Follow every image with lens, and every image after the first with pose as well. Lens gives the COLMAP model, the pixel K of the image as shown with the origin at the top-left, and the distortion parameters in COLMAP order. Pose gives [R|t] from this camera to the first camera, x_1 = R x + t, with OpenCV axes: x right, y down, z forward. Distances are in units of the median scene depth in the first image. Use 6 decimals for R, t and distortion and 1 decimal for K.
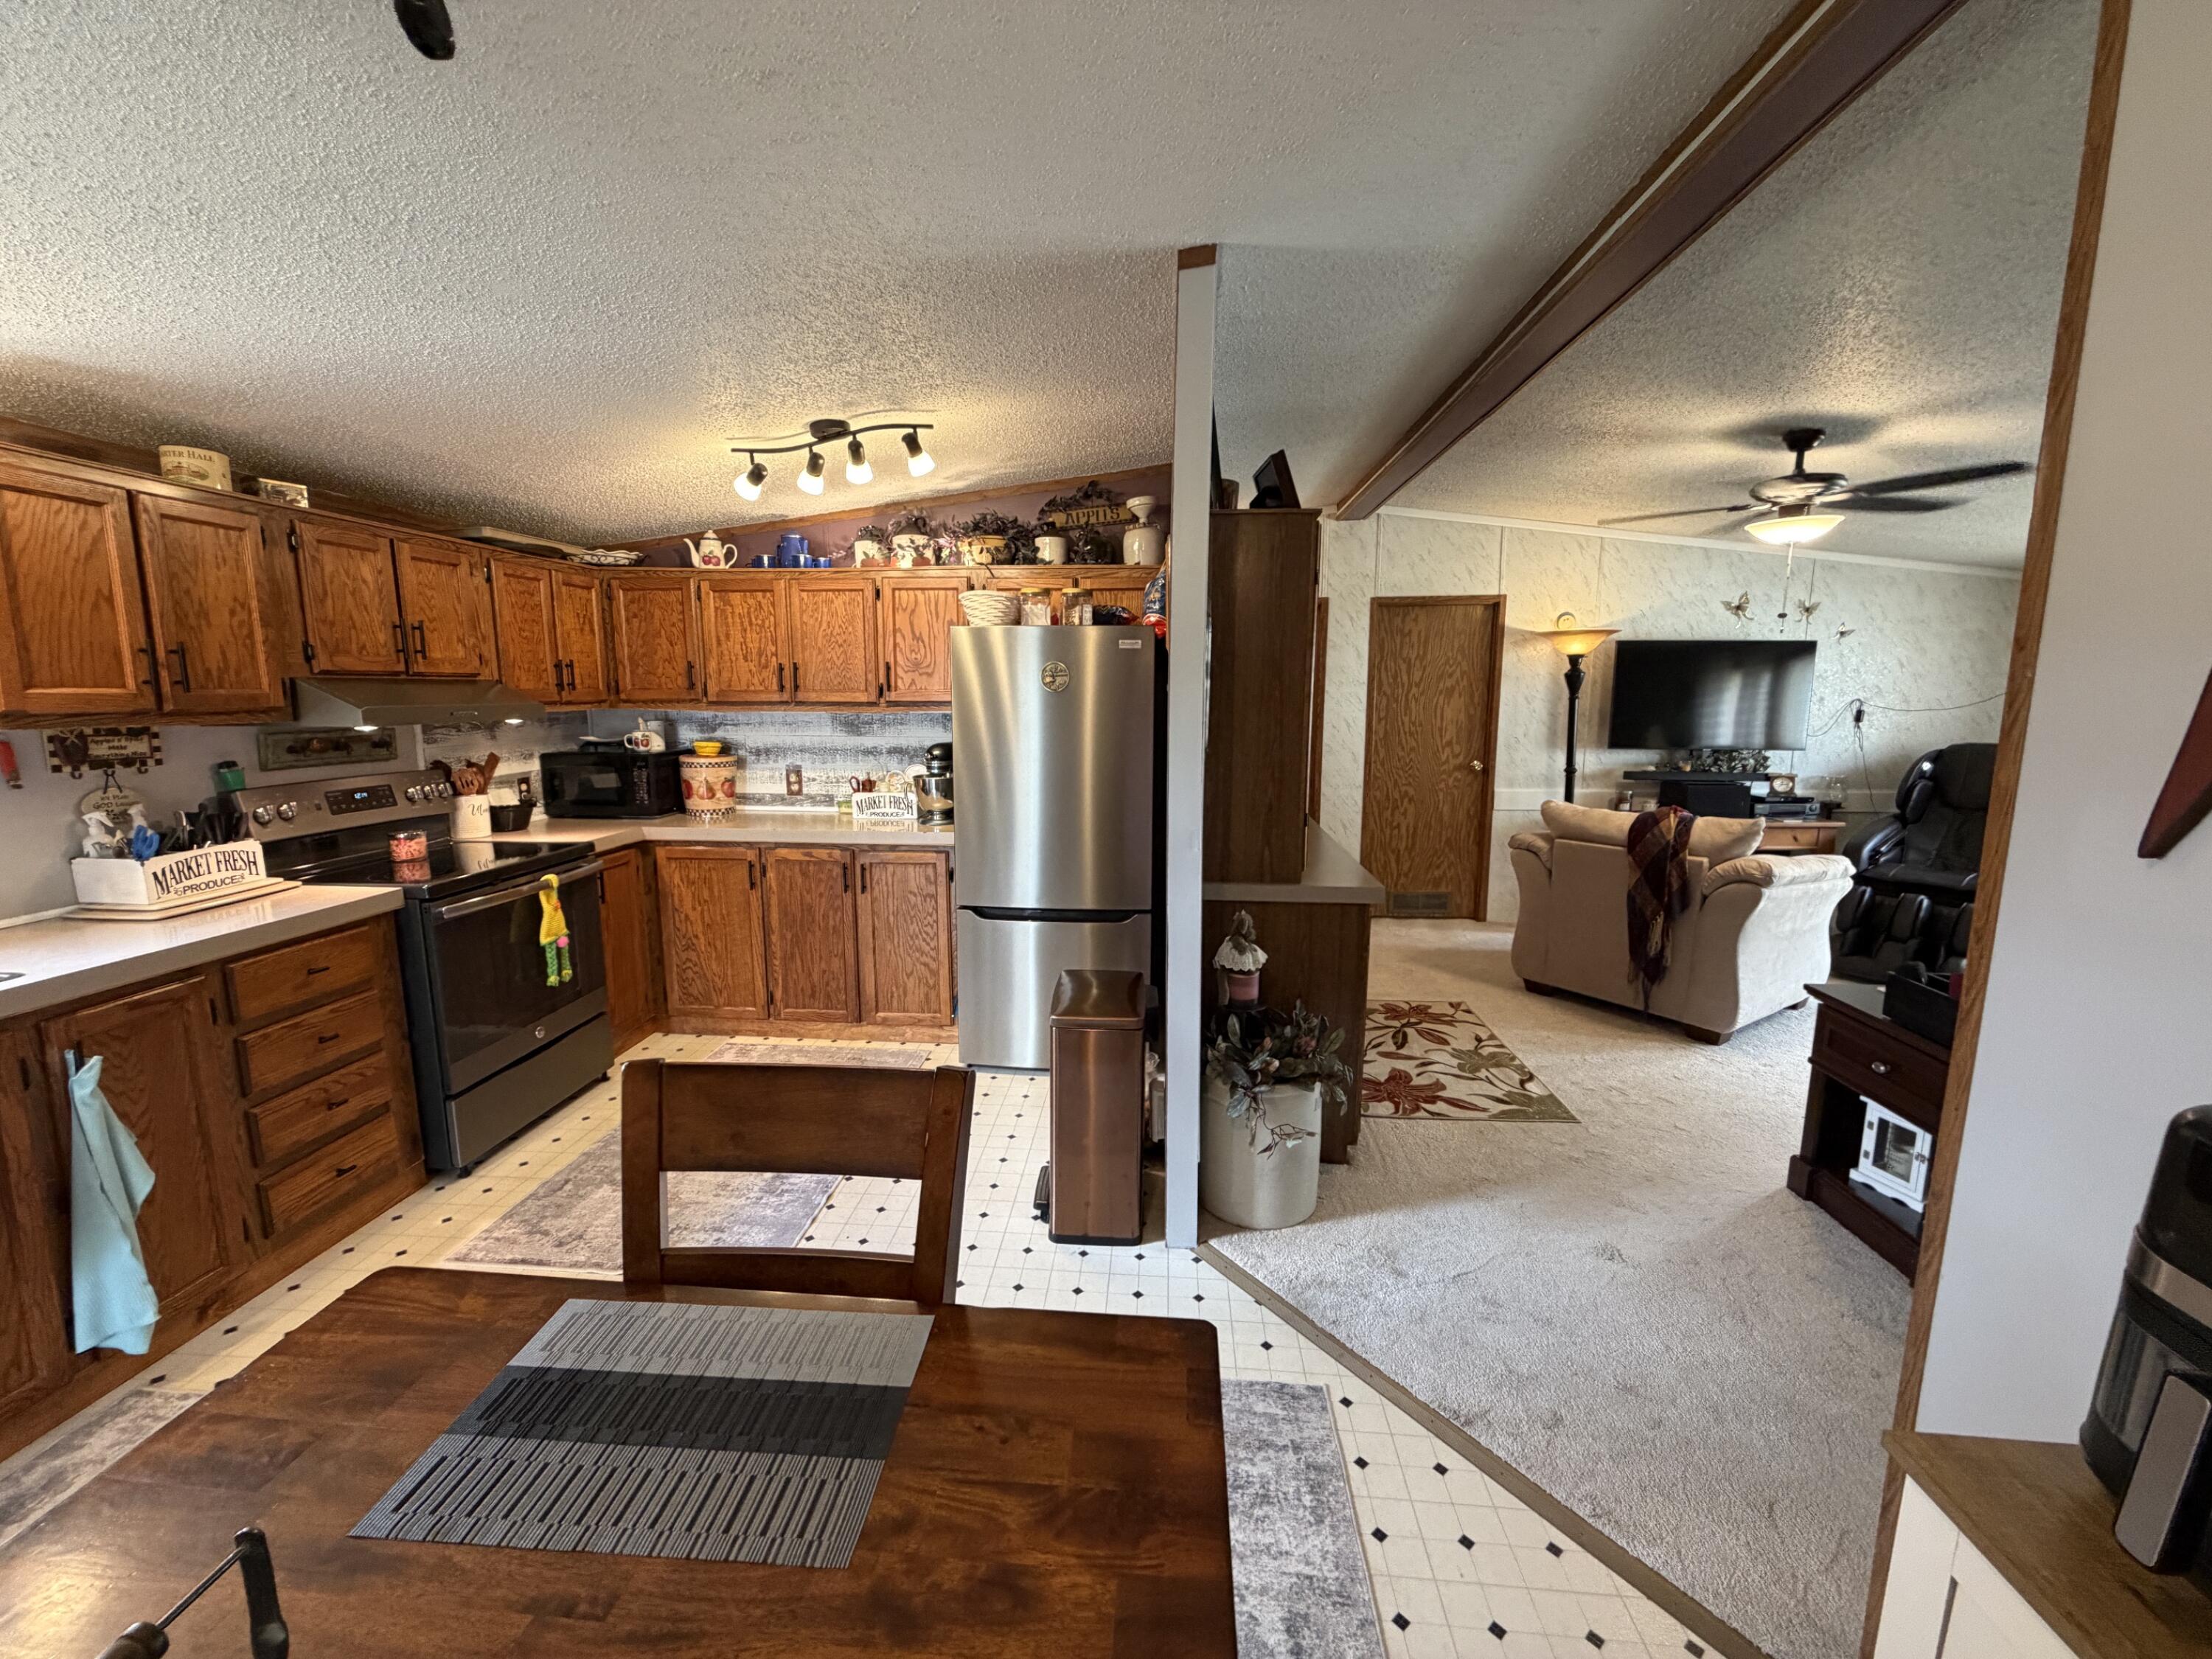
lens RADIAL K [[880.7, 0, 1096.6], [0, 880.7, 826.4], [0, 0, 1]] dist [0.000695, 0.000032]
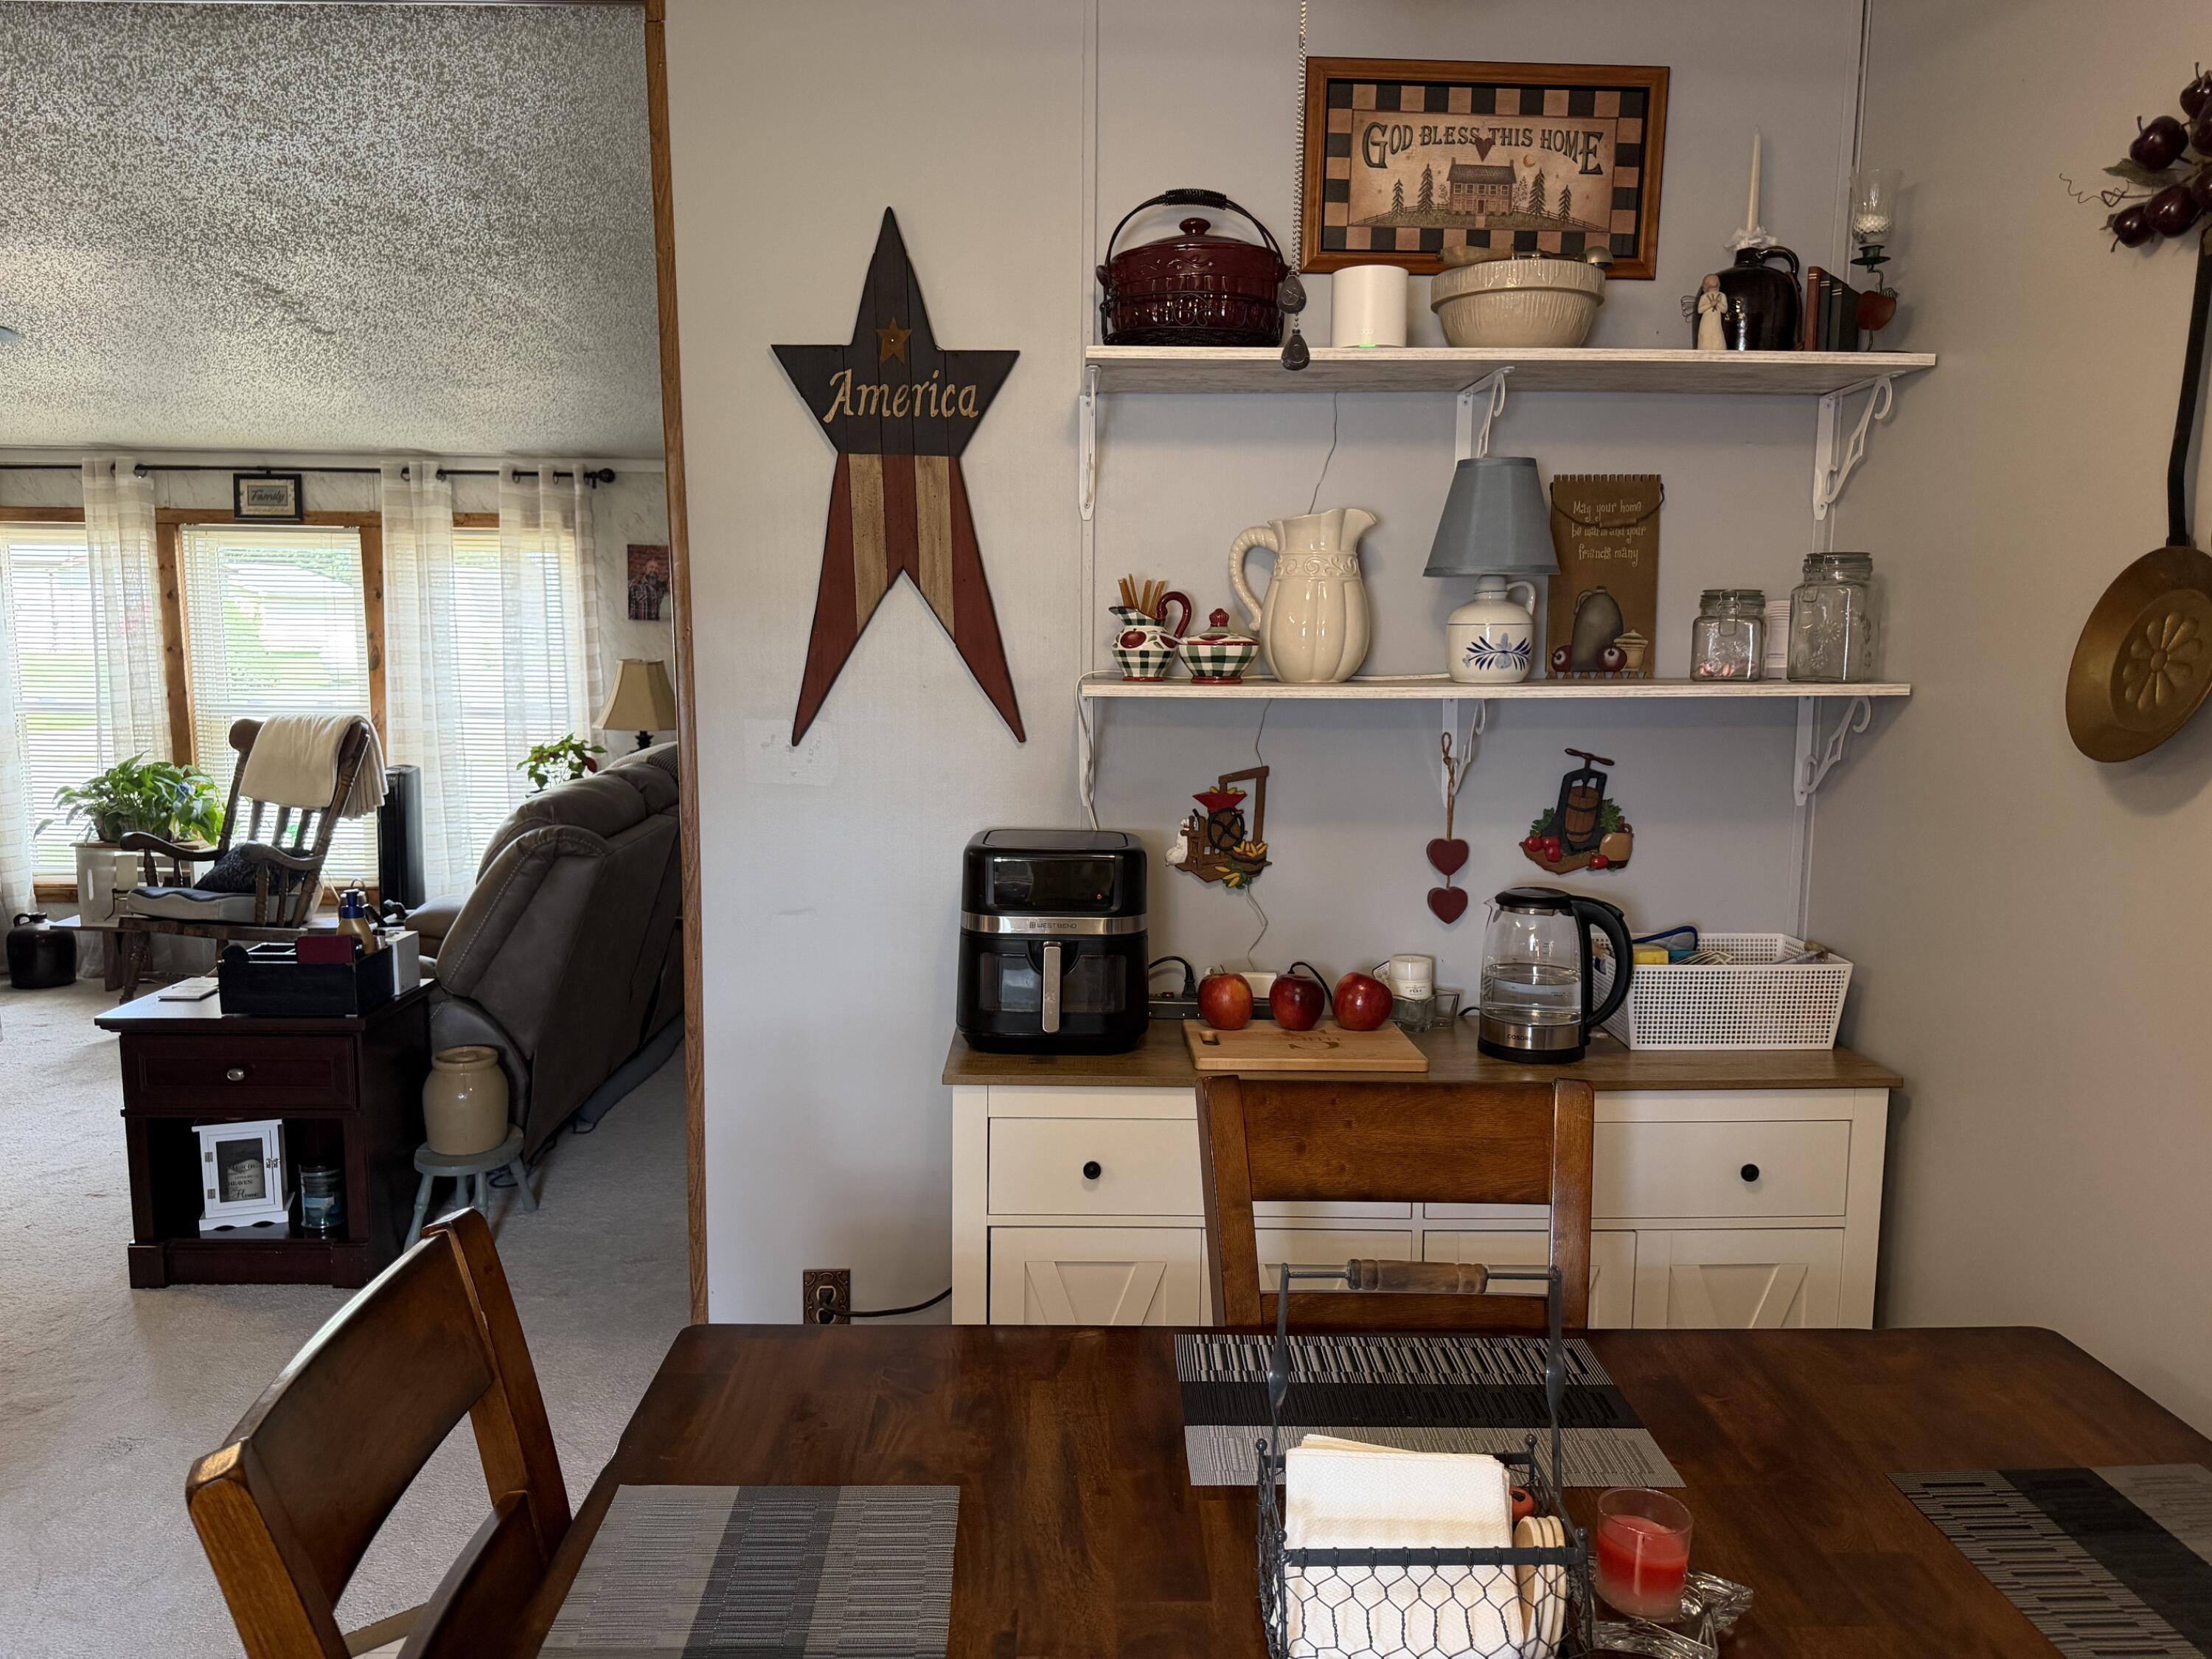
lens RADIAL K [[1571.3, 0, 1107.0], [0, 1571.3, 838.1], [0, 0, 1]] dist [0.032832, -0.040409]
pose [[-0.107997, -0.135932, 0.984814, -0.615487], [0.140869, 0.978520, 0.150511, -0.053774], [-0.984120, 0.154984, -0.086528, 0.259286]]
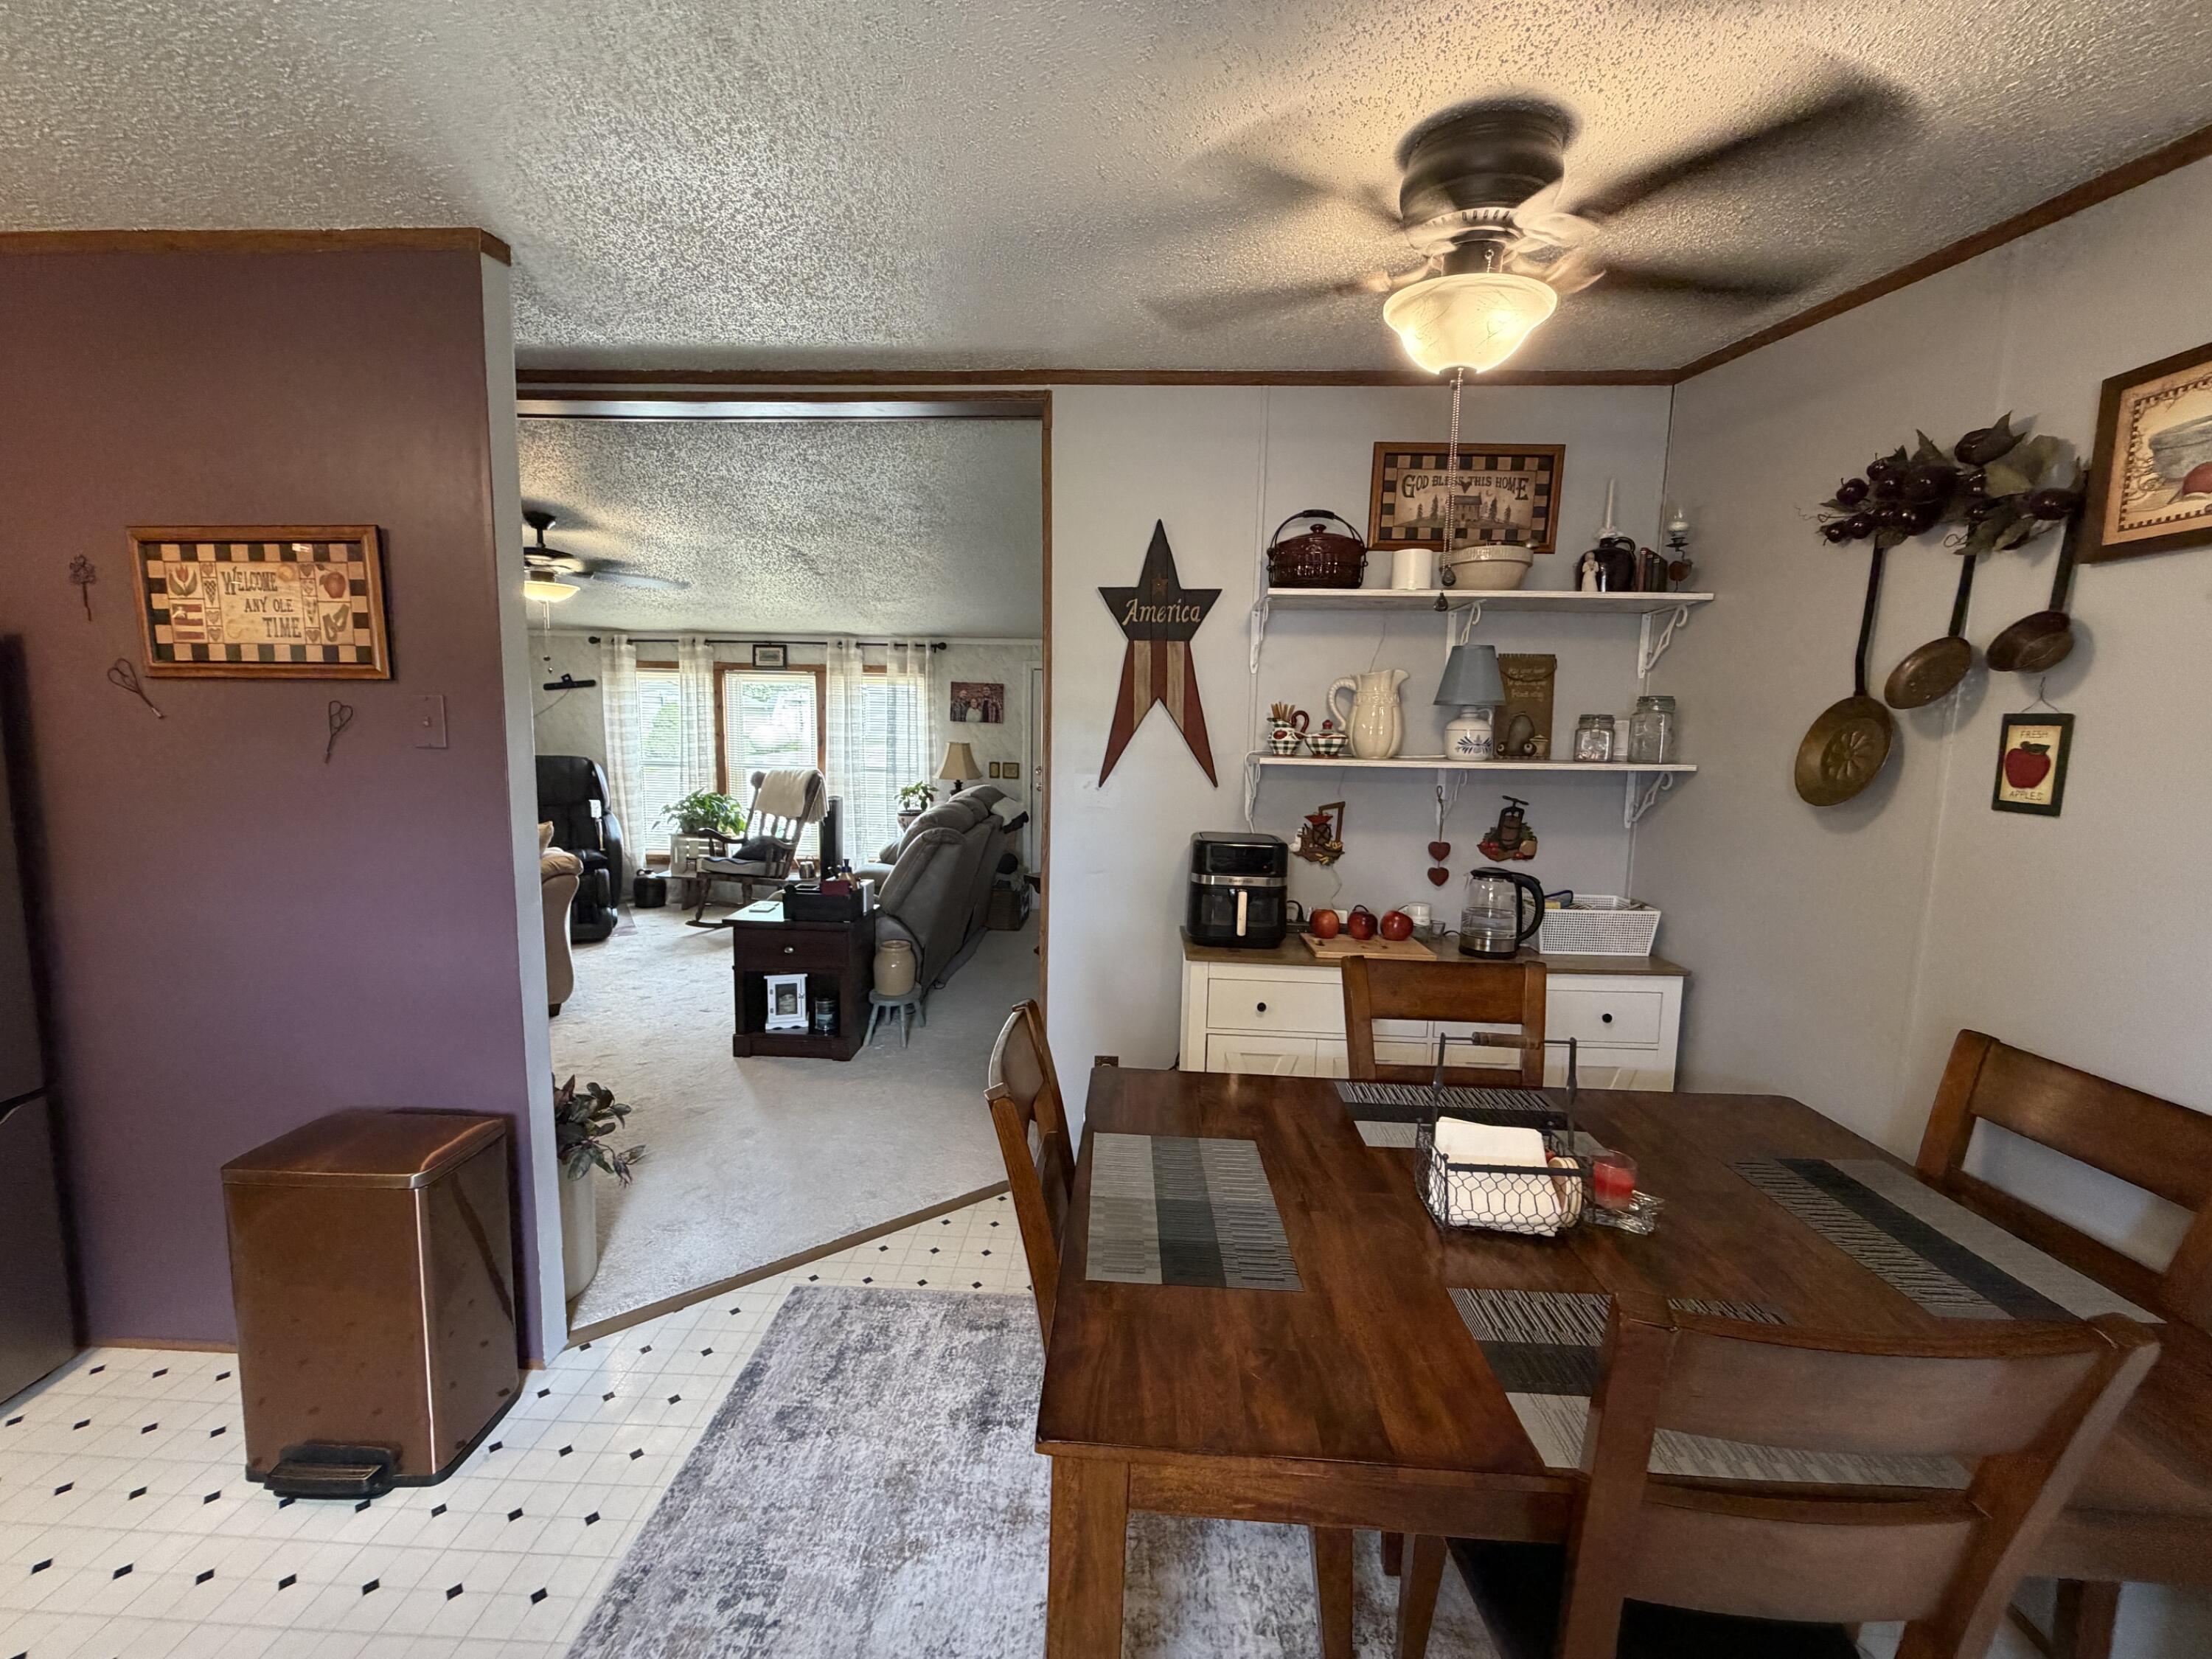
lens RADIAL K [[880.7, 0, 1096.6], [0, 880.7, 826.4], [0, 0, 1]] dist [0.000695, 0.000032]
pose [[-0.033689, -0.117251, 0.992531, -0.707205], [0.131100, 0.983995, 0.120693, -0.075867], [-0.990797, 0.134187, -0.017778, 0.395133]]
